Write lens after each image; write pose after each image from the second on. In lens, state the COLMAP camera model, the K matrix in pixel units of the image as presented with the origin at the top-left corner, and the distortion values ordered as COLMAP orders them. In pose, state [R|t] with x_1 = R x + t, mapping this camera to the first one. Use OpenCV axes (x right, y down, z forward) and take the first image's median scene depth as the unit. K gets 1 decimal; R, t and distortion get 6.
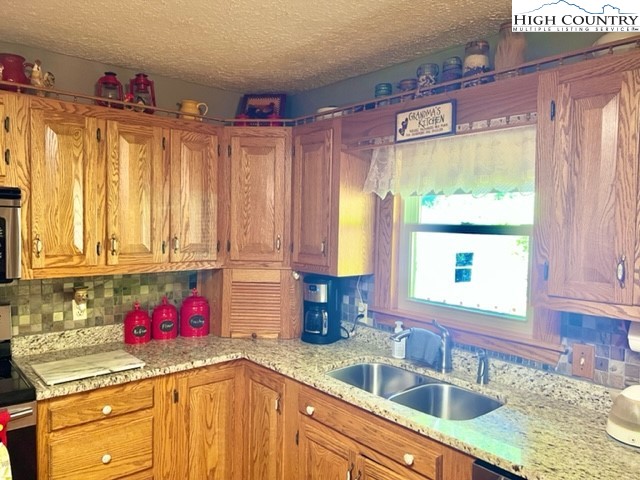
lens RADIAL K [[484.4, 0, 317.2], [0, 484.4, 241.3], [0, 0, 1]] dist [0.044916, -0.045924]
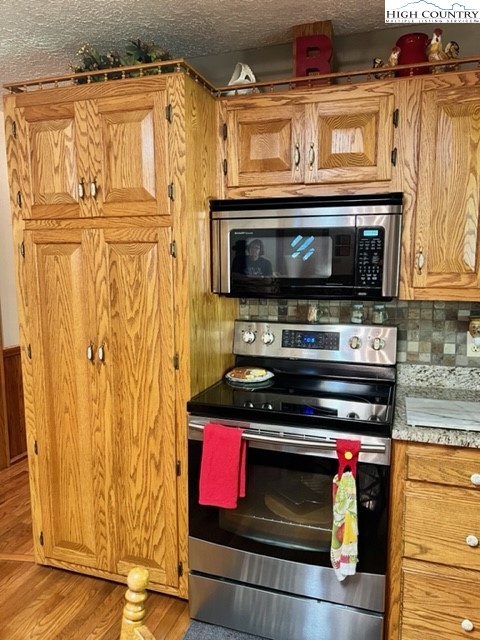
lens RADIAL K [[484.4, 0, 238.2], [0, 484.4, 323.4], [0, 0, 1]] dist [0.044916, -0.045924]
pose [[0.512664, 0.099051, -0.852857, -0.003276], [-0.026286, 0.994668, 0.099720, 0.038081], [0.858187, -0.028705, 0.512534, 0.271580]]
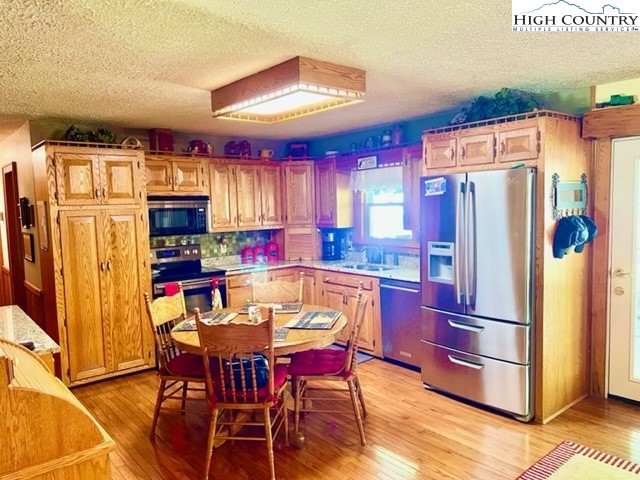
lens RADIAL K [[484.4, 0, 325.2], [0, 484.4, 243.3], [0, 0, 1]] dist [0.044916, -0.045924]
pose [[0.999006, -0.042904, -0.012107, 0.010354], [0.043297, 0.998471, 0.034374, 0.066502], [0.010614, -0.034864, 0.999336, -1.326982]]
